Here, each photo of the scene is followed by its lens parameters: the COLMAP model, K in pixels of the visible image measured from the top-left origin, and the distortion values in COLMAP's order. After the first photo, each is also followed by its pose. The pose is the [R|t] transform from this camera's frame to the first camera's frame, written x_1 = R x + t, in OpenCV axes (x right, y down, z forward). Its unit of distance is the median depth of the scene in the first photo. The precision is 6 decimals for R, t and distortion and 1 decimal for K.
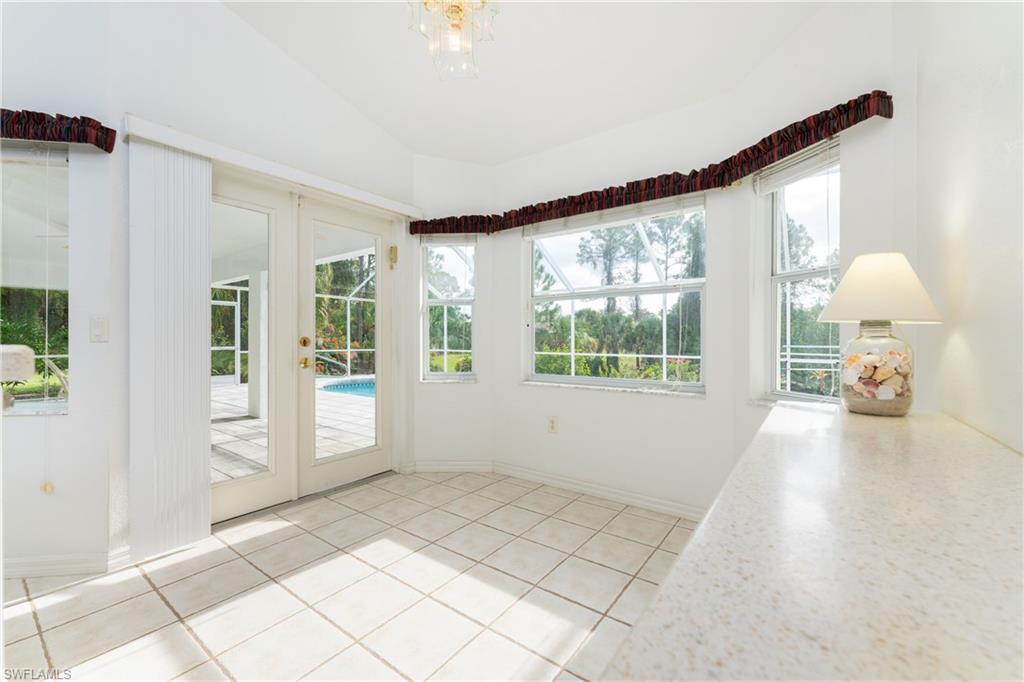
lens RADIAL K [[410.3, 0, 515.4], [0, 410.3, 338.5], [0, 0, 1]] dist [-0.001353, 0.000419]
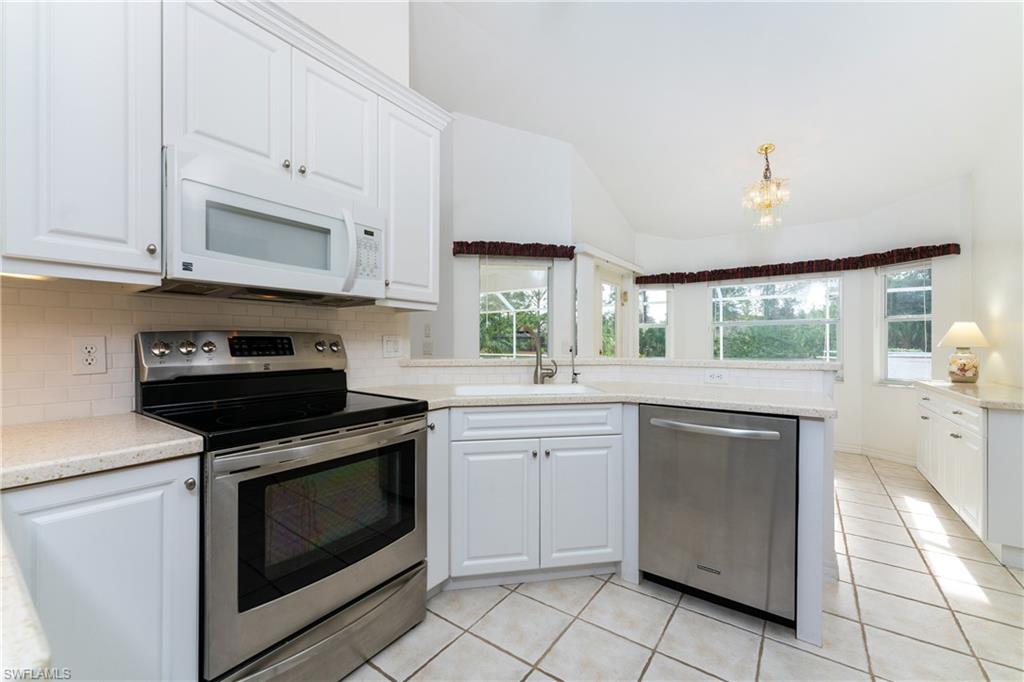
lens RADIAL K [[410.3, 0, 511.6], [0, 410.3, 342.9], [0, 0, 1]] dist [-0.001353, 0.000419]
pose [[0.999954, -0.001456, 0.009527, -1.062150], [0.001426, 0.999994, 0.003216, -0.043093], [-0.009531, -0.003202, 0.999949, -0.832876]]
